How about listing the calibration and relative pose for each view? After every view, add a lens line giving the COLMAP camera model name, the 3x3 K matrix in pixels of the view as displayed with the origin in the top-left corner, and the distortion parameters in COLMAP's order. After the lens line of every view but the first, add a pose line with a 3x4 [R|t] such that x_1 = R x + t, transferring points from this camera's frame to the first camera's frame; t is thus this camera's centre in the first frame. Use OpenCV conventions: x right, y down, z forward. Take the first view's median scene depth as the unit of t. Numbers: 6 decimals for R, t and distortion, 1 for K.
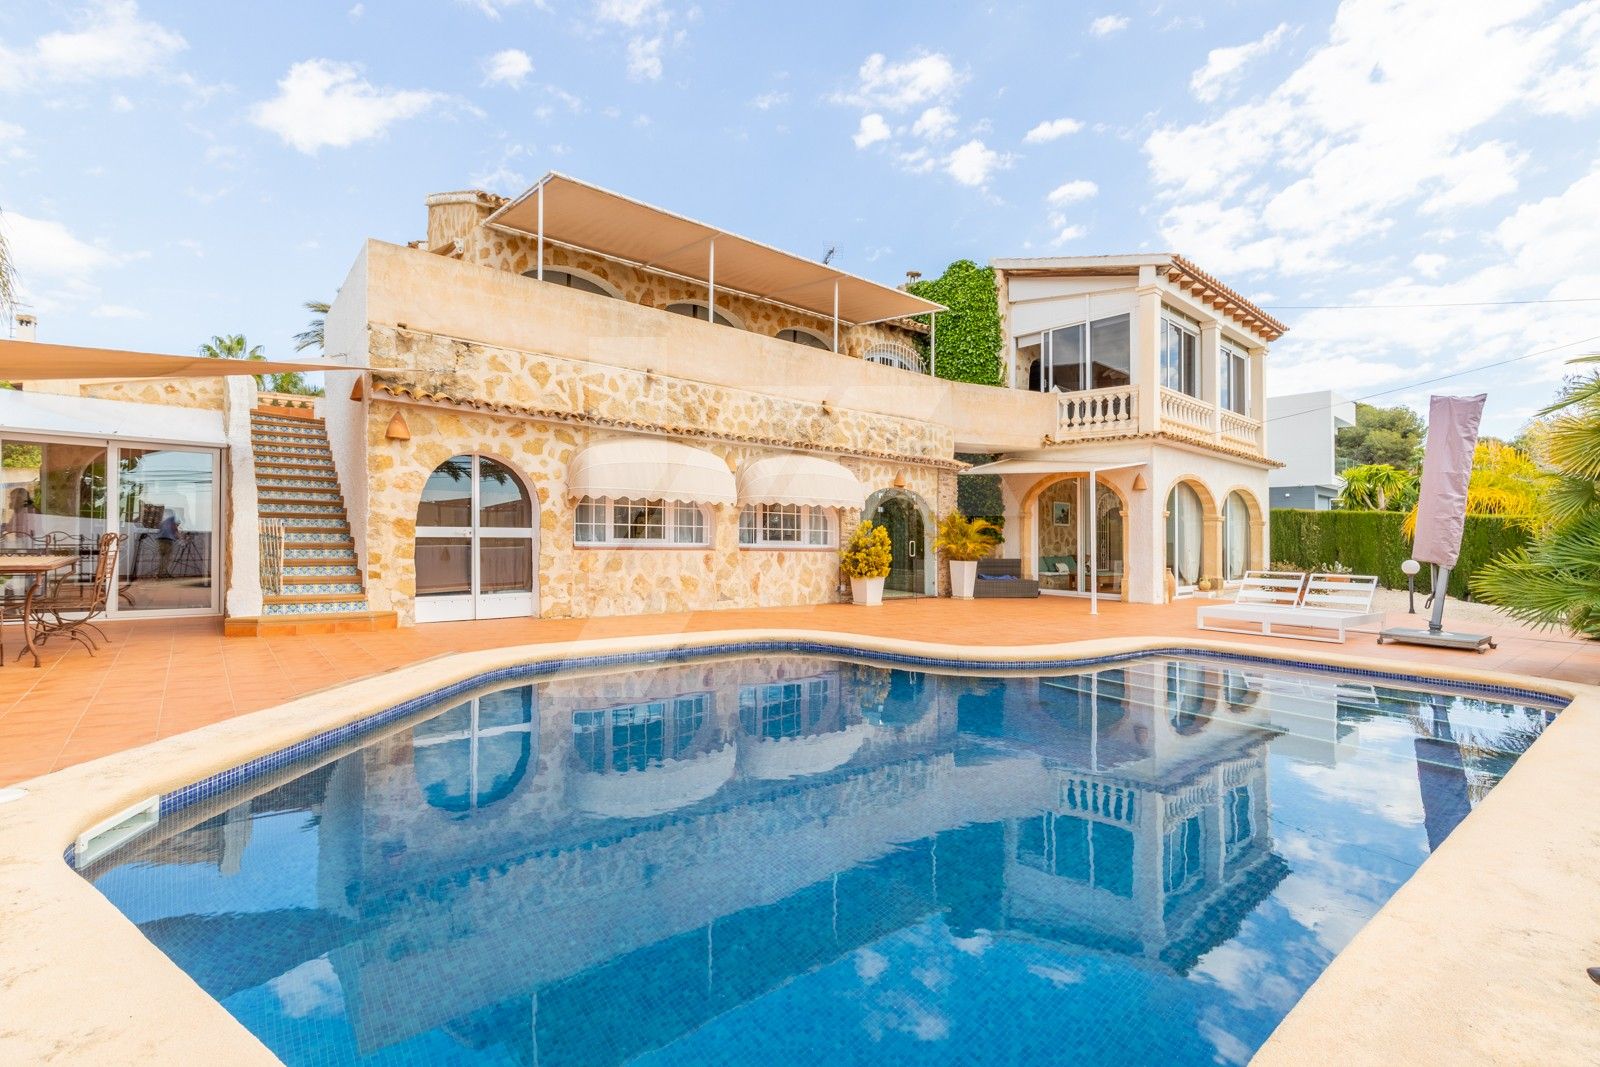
lens RADIAL K [[752.3, 0, 806.4], [0, 752.3, 543.7], [0, 0, 1]] dist [0.005402, 0.002052]
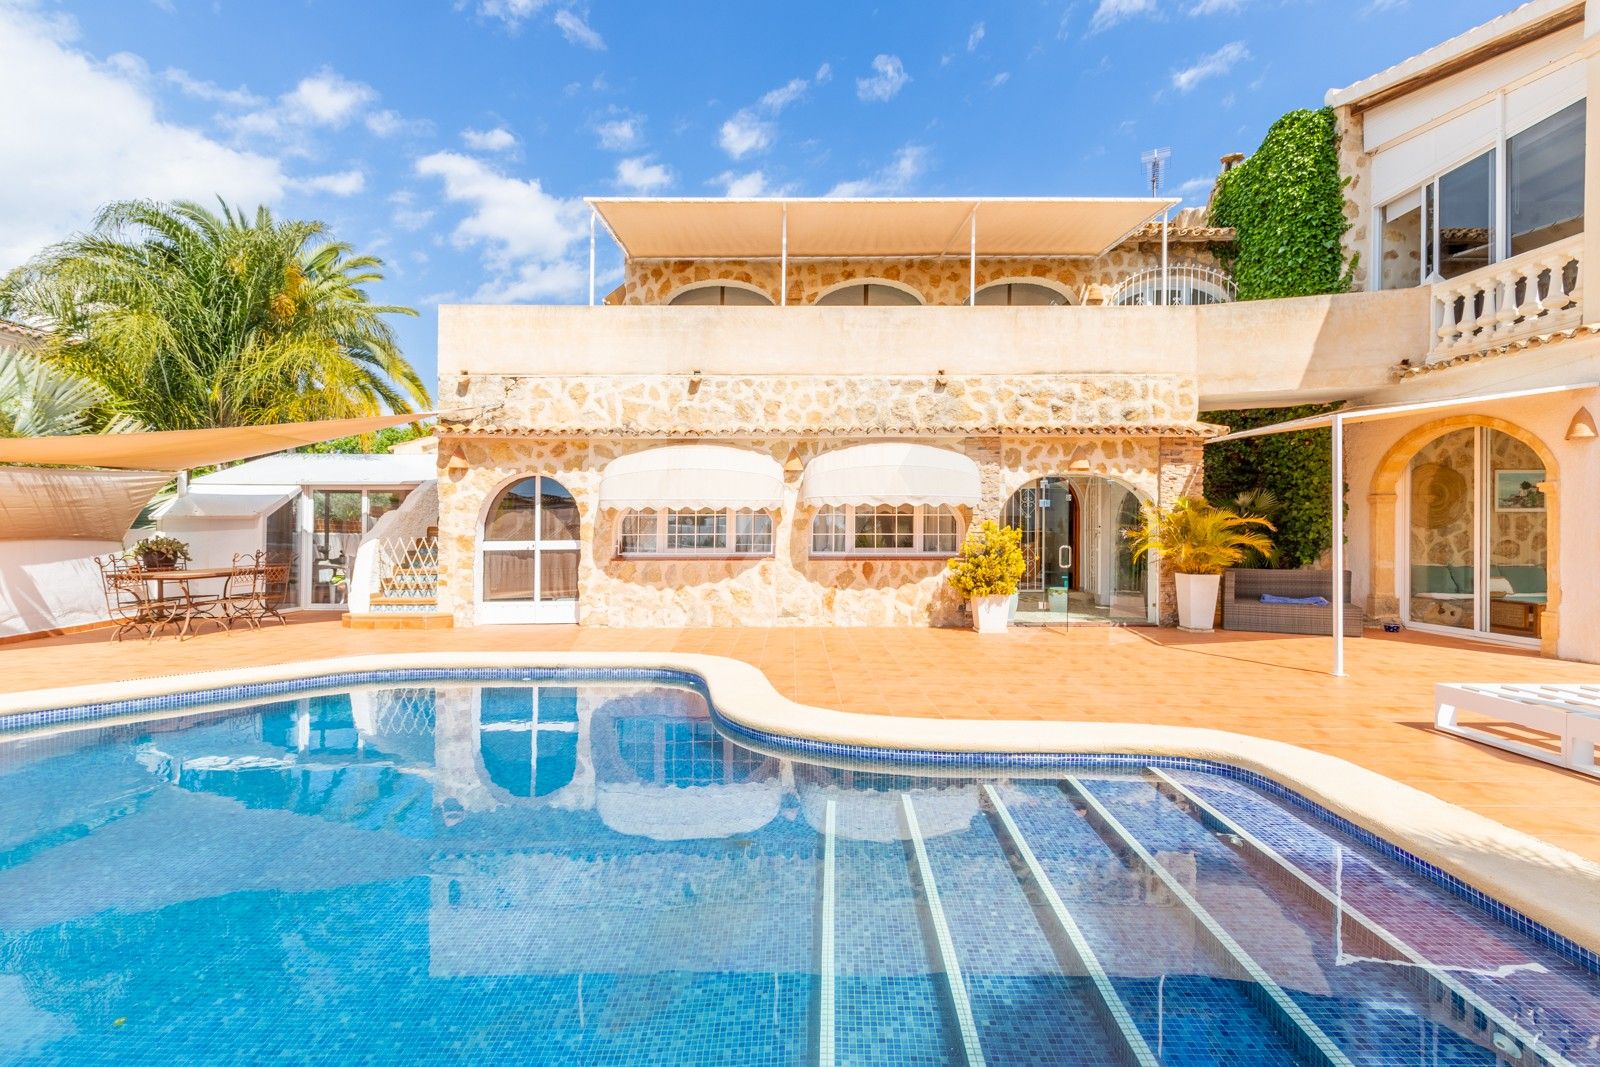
lens RADIAL K [[752.3, 0, 804.6], [0, 752.3, 538.3], [0, 0, 1]] dist [0.005402, 0.002052]
pose [[0.755539, -0.014732, -0.654938, 0.454149], [0.012792, 0.999888, -0.007734, -0.009016], [0.654978, -0.002535, 0.755643, 0.323200]]
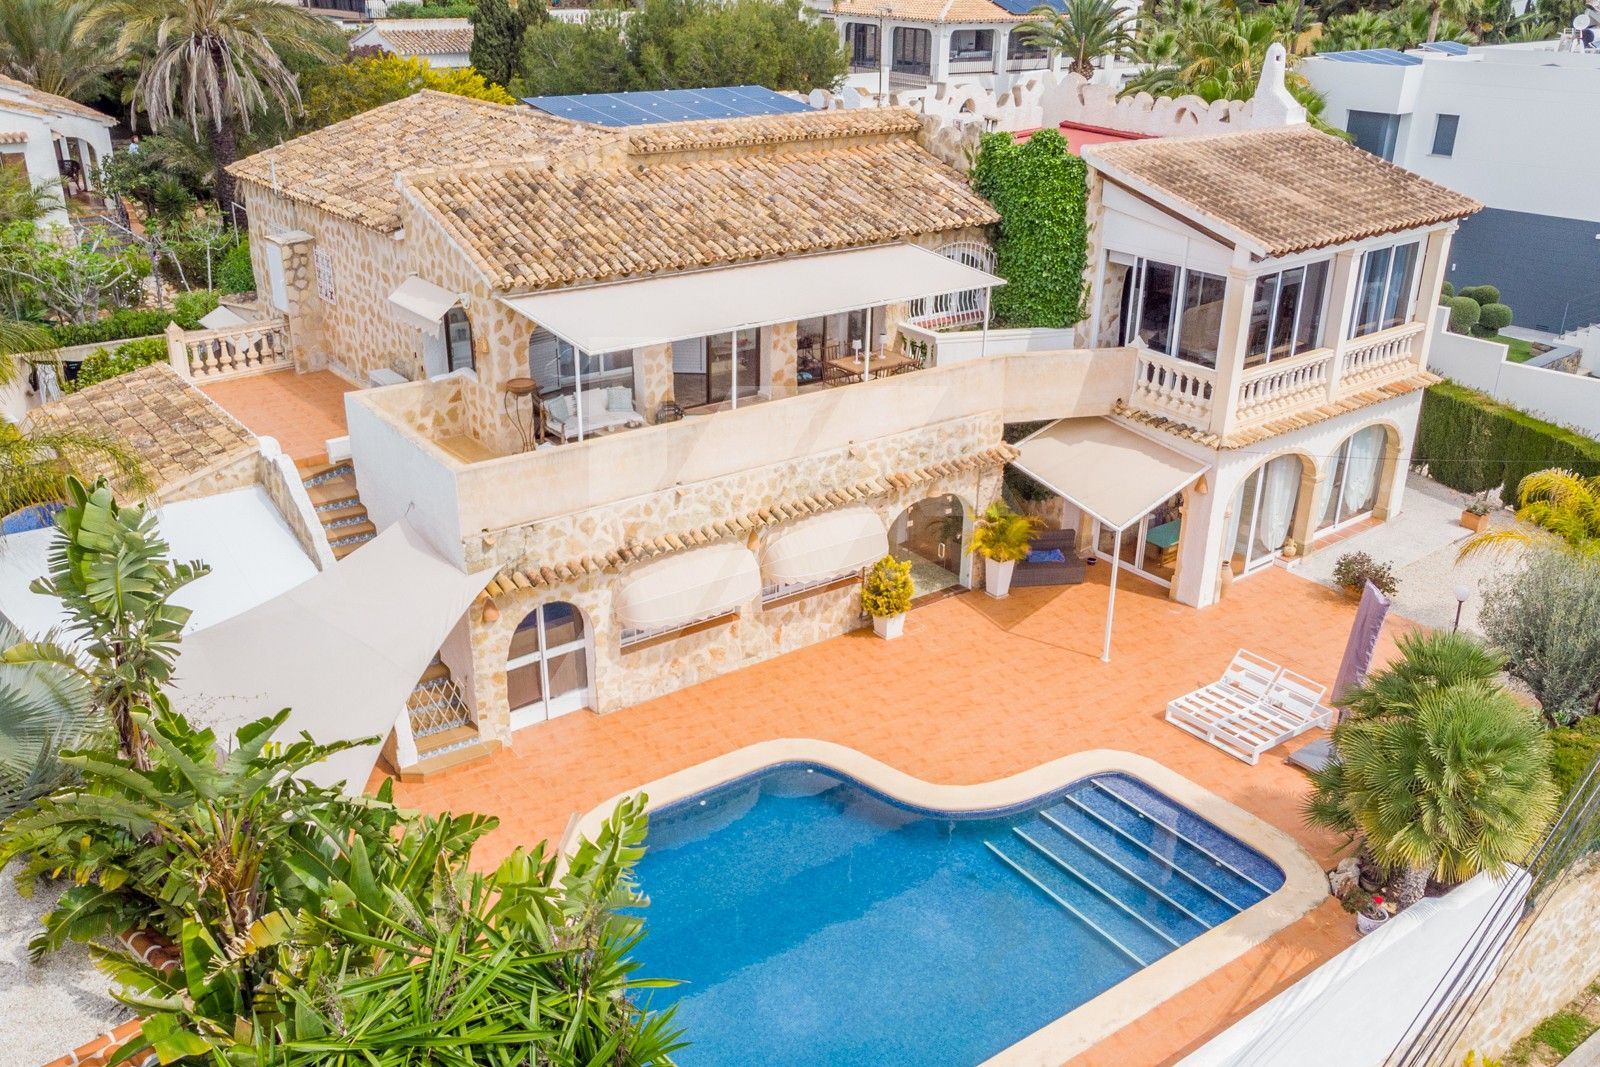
lens RADIAL K [[1446.8, 0, 793.0], [0, 1446.8, 536.2], [0, 0, 1]] dist [-0.013439, -0.019006]
pose [[0.997920, 0.036928, -0.052844, 0.054074], [-0.011887, 0.911034, 0.412160, -0.878144], [0.063363, -0.410674, 0.909578, -0.758945]]
